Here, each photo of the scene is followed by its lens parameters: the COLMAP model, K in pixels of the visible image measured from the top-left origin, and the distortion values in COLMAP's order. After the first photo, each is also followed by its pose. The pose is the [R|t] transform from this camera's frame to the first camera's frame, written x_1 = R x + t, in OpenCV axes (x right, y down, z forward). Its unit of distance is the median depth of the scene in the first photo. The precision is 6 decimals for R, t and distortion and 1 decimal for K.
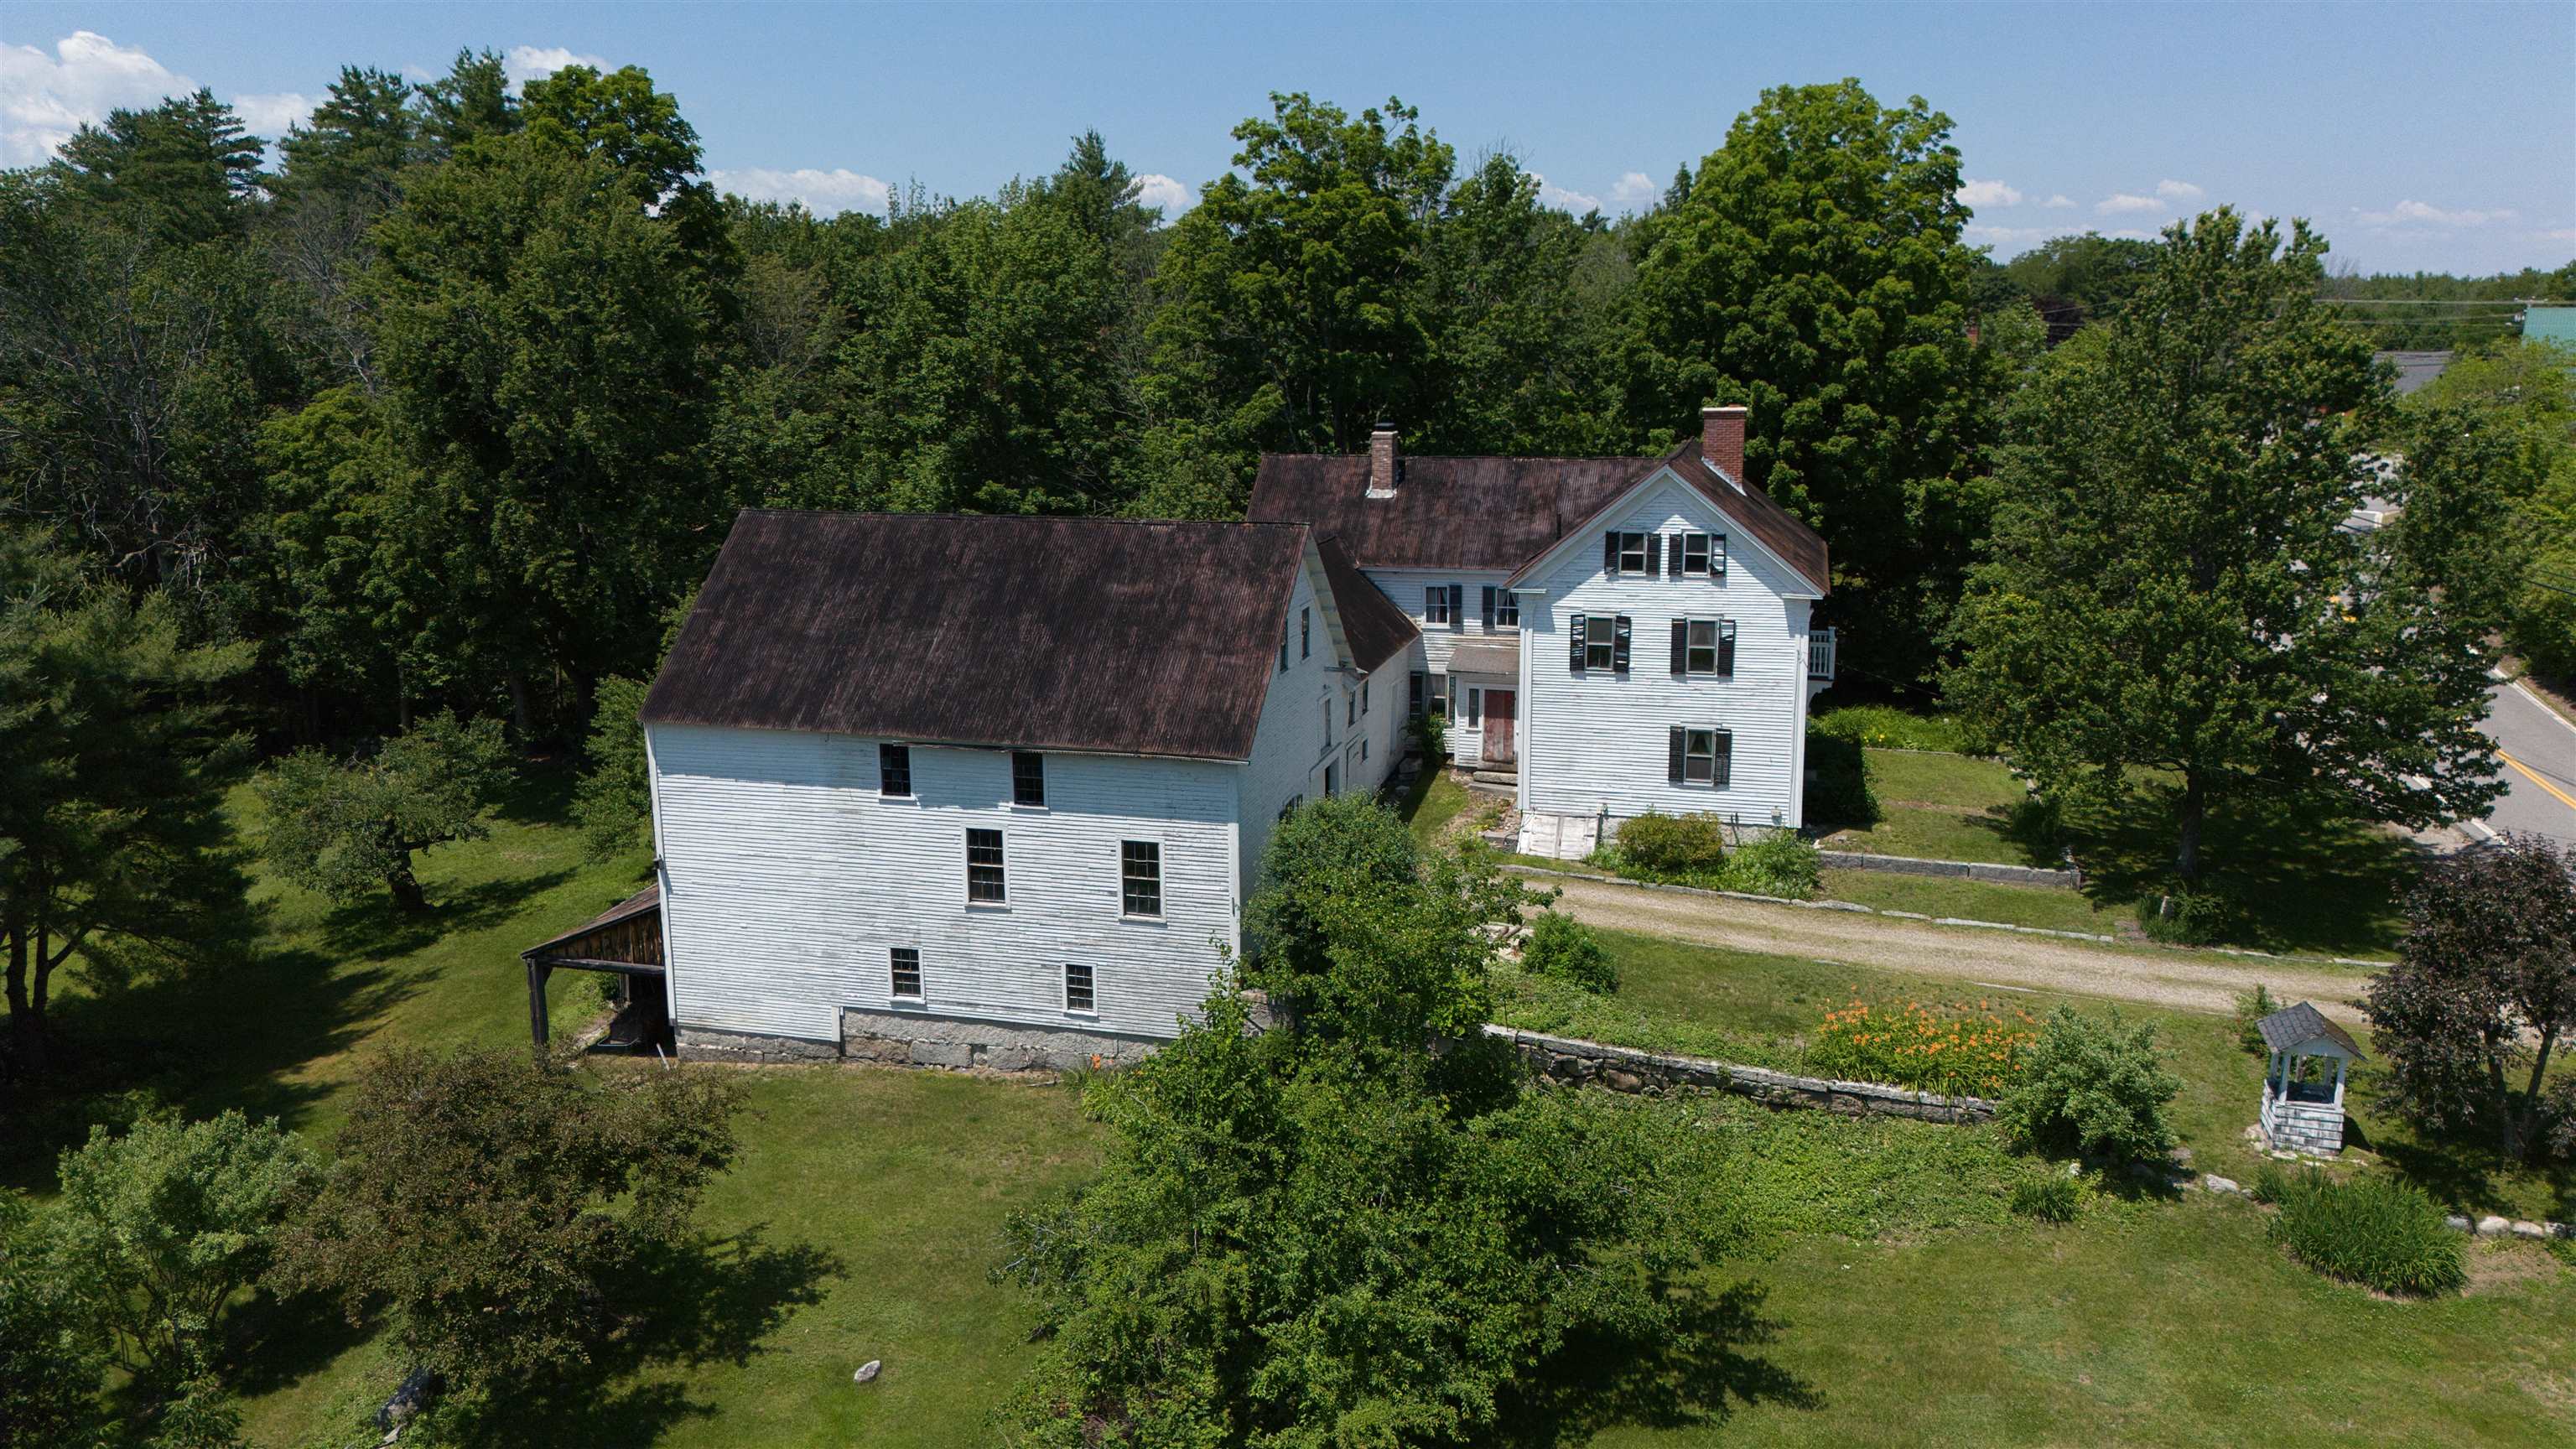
lens RADIAL K [[1810.6, 0, 1292.0], [0, 1810.6, 746.0], [0, 0, 1]] dist [0.072699, -0.072847]
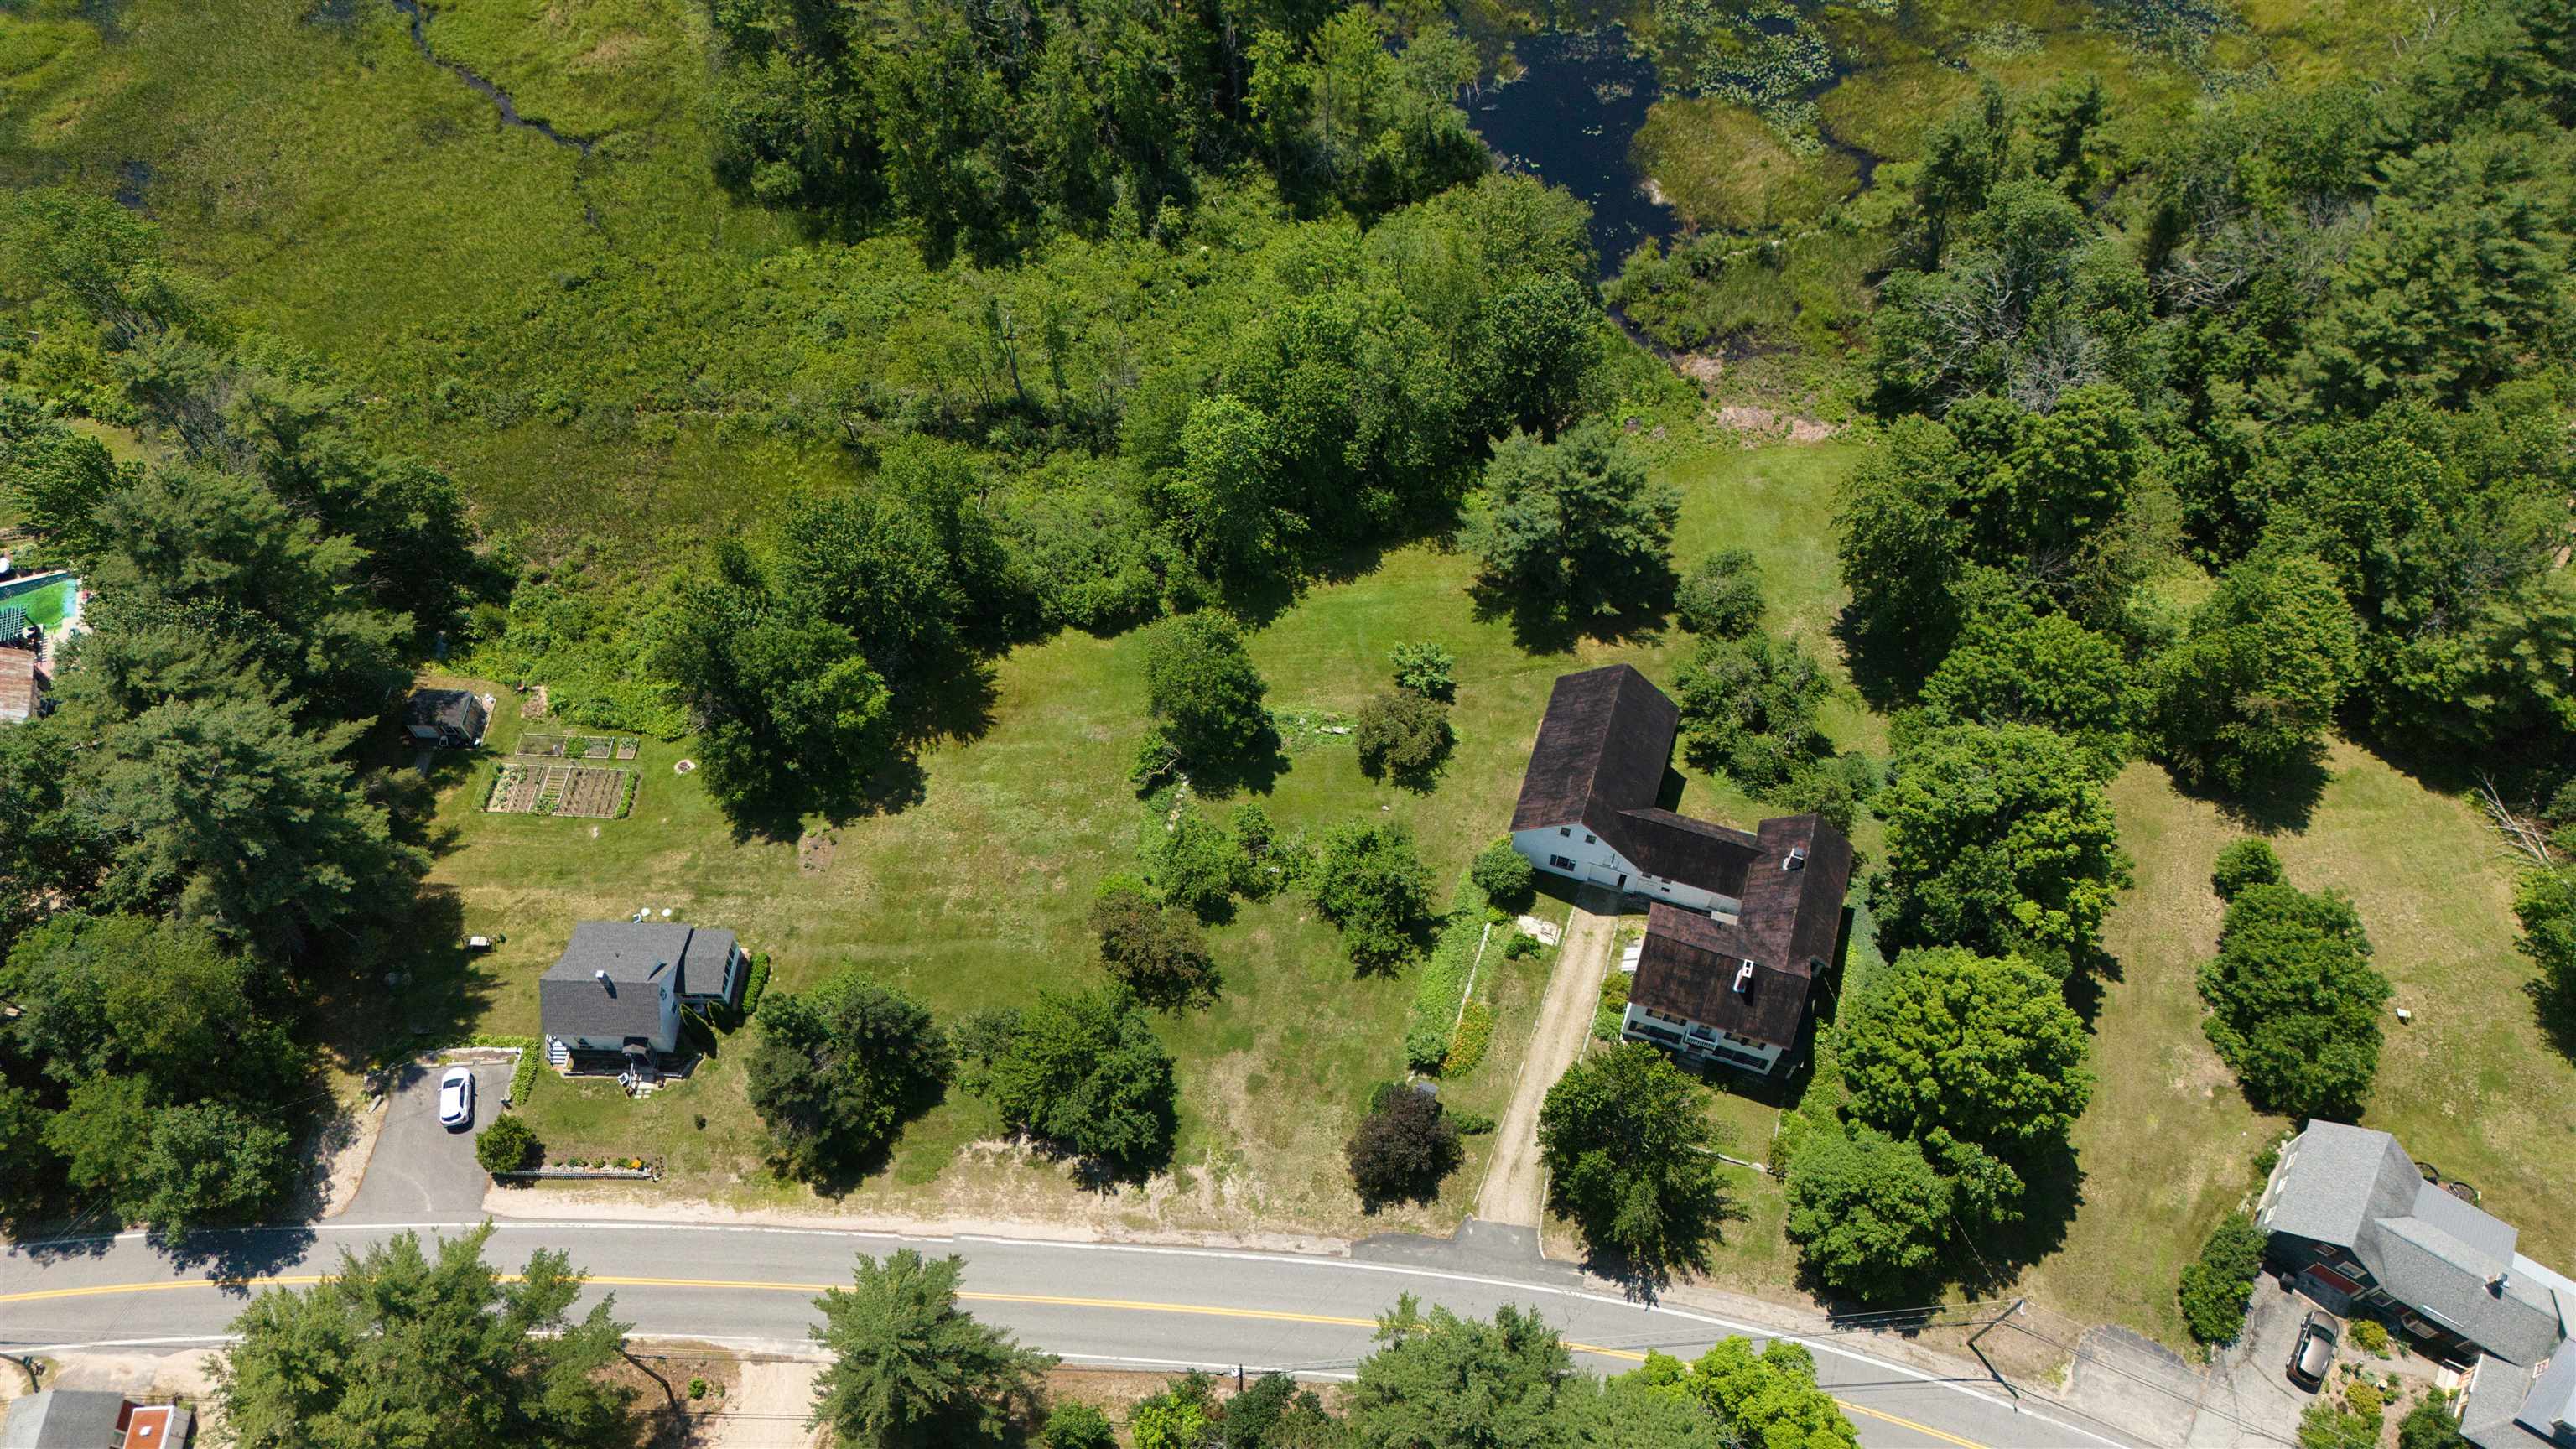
lens RADIAL K [[1810.6, 0, 1292.1], [0, 1810.6, 720.3], [0, 0, 1]] dist [0.072699, -0.072847]
pose [[-0.046673, 0.851372, -0.522482, 1.375862], [-0.221069, 0.501278, 0.836569, -2.463665], [0.974141, 0.154550, 0.164816, -0.036365]]
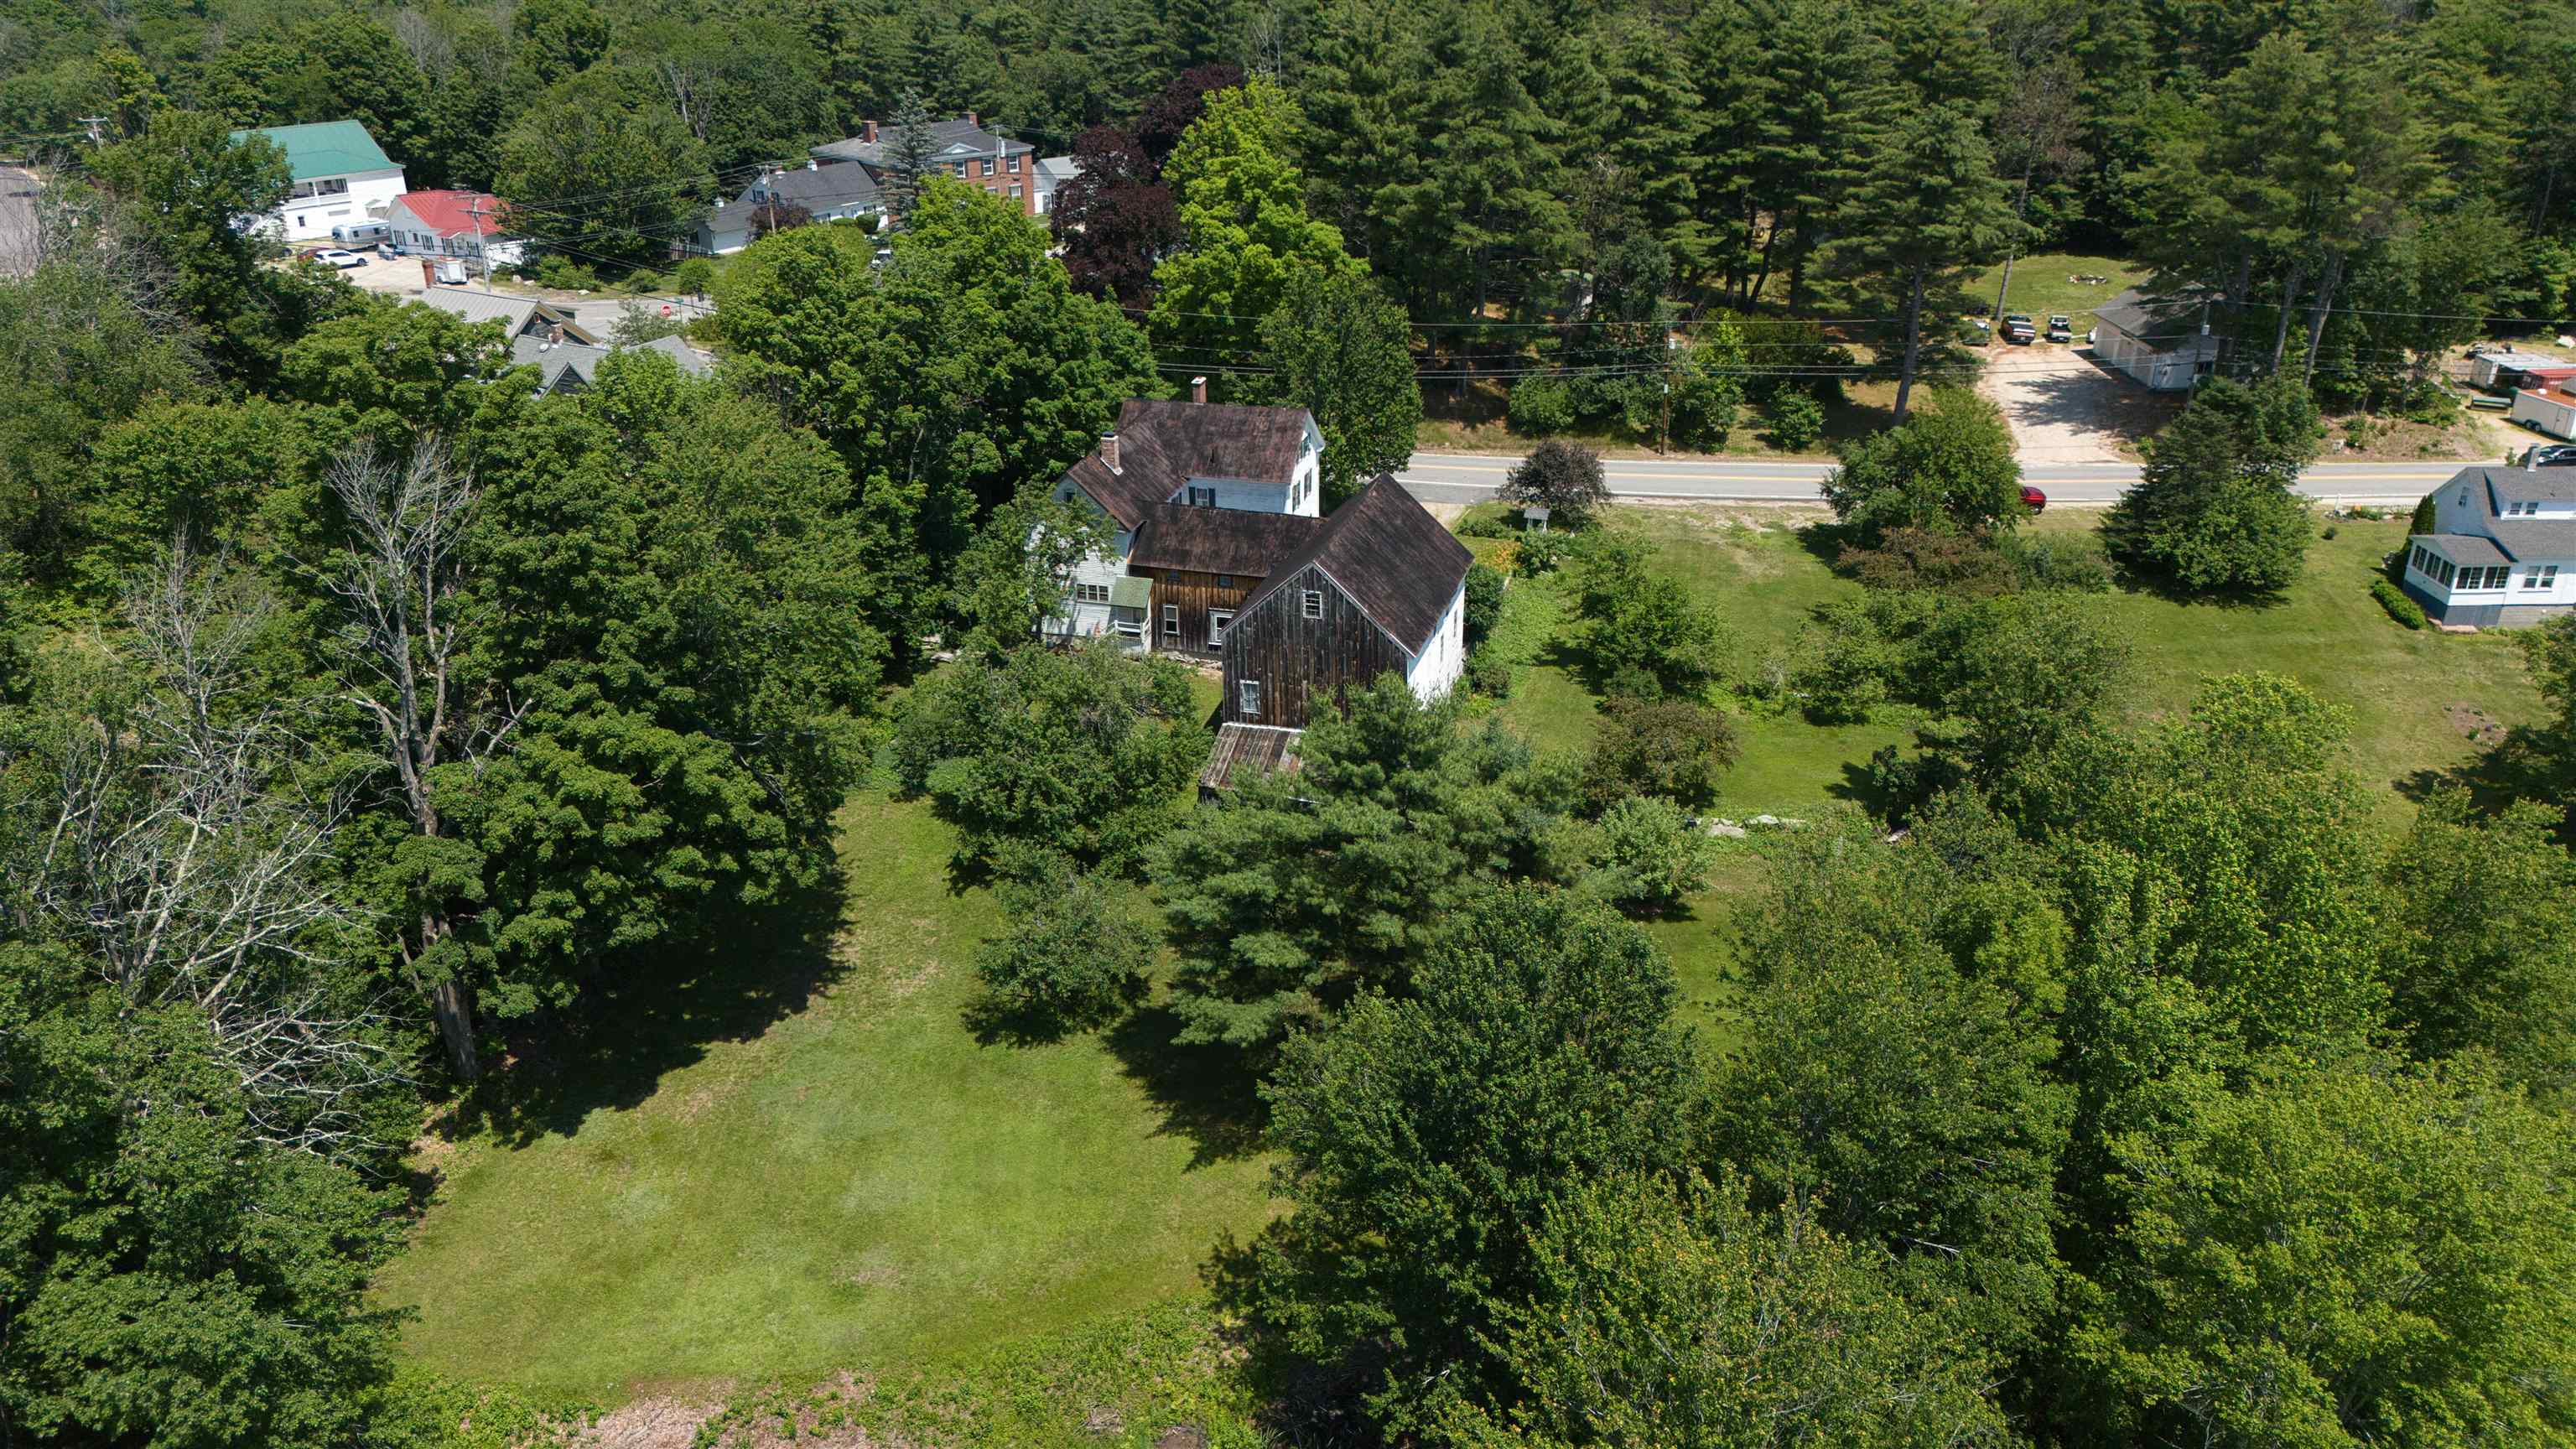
lens RADIAL K [[1810.6, 0, 1297.9], [0, 1810.6, 723.4], [0, 0, 1]] dist [0.072699, -0.072847]
pose [[-0.005046, -0.408325, 0.912823, -2.008086], [0.232660, 0.887305, 0.398196, -0.706166], [-0.972545, 0.214386, 0.090524, 0.869101]]
